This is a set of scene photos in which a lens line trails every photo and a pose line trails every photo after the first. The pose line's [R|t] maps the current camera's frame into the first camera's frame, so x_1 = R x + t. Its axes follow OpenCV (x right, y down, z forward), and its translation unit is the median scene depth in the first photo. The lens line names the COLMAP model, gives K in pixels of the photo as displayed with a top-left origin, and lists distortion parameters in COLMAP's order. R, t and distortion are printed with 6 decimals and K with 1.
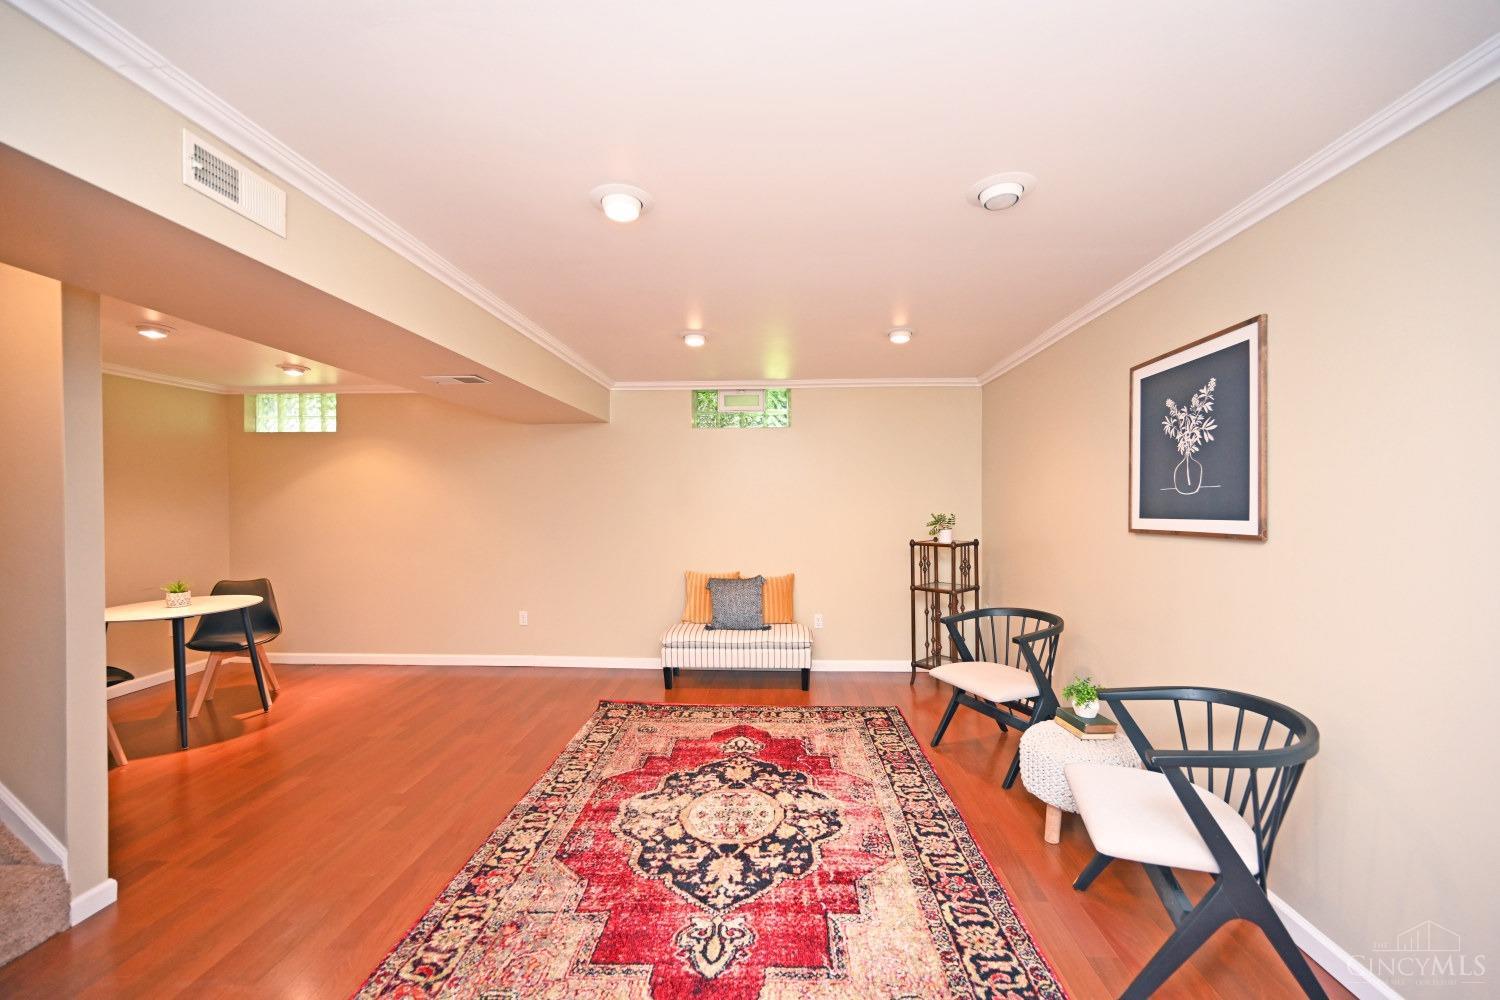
lens RADIAL K [[589.6, 0, 757.9], [0, 589.6, 500.9], [0, 0, 1]] dist [-0.000243, 0.000493]
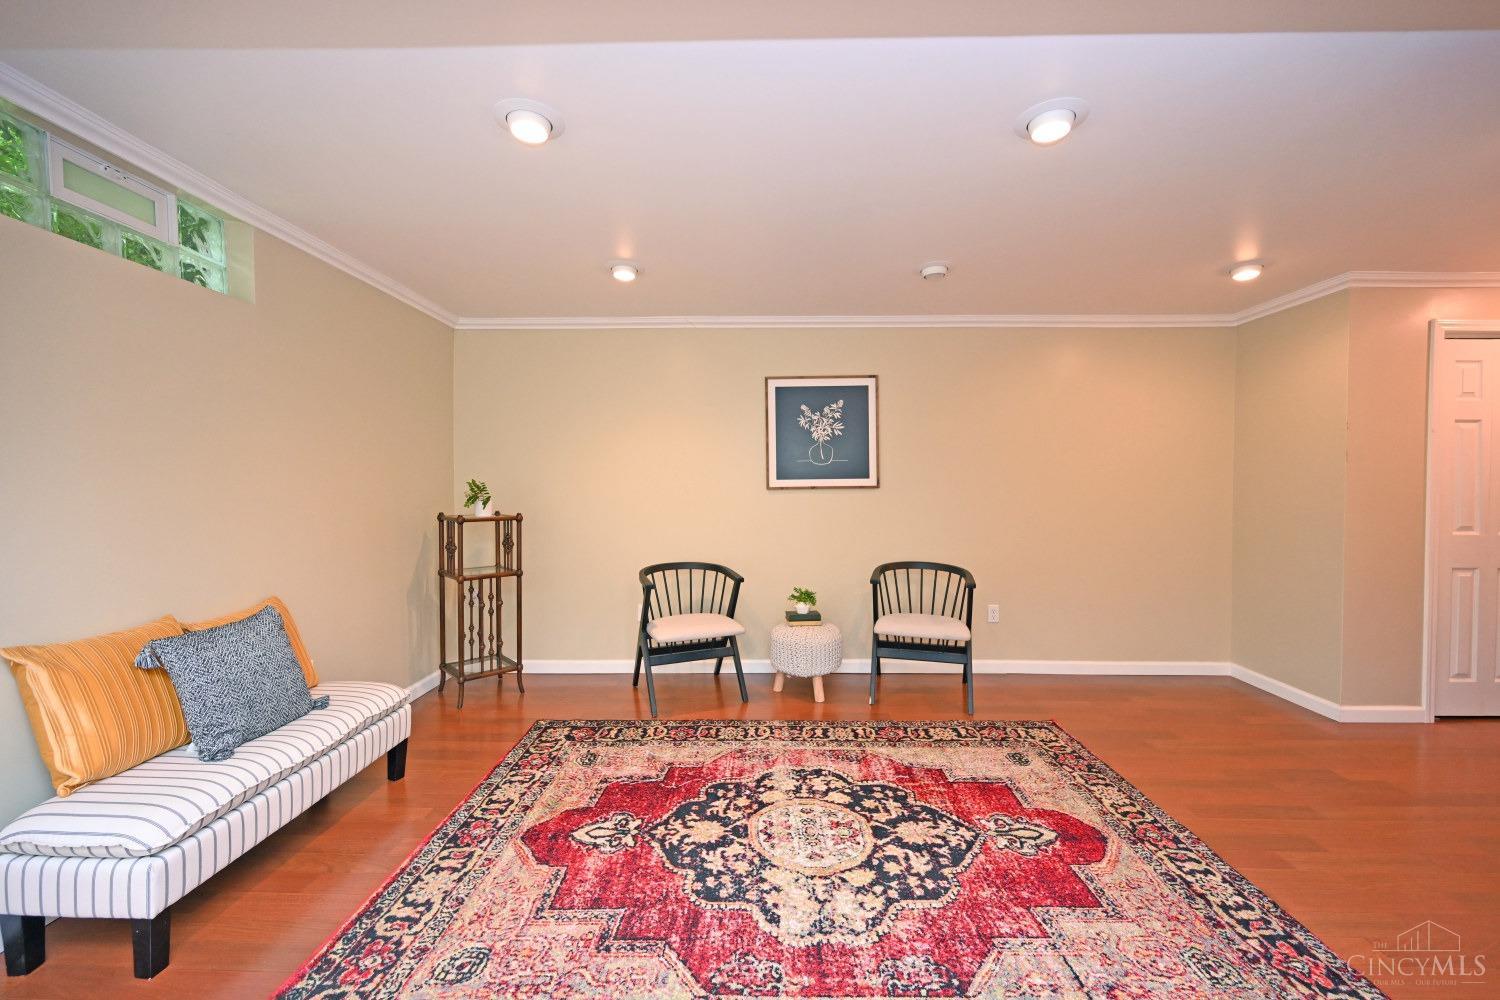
lens RADIAL K [[589.6, 0, 755.3], [0, 589.6, 499.0], [0, 0, 1]] dist [-0.000243, 0.000493]
pose [[-0.032660, -0.015126, 0.999352, -0.879159], [-0.002075, 0.999884, 0.015066, 0.057750], [-0.999464, -0.001582, -0.032688, 1.139178]]
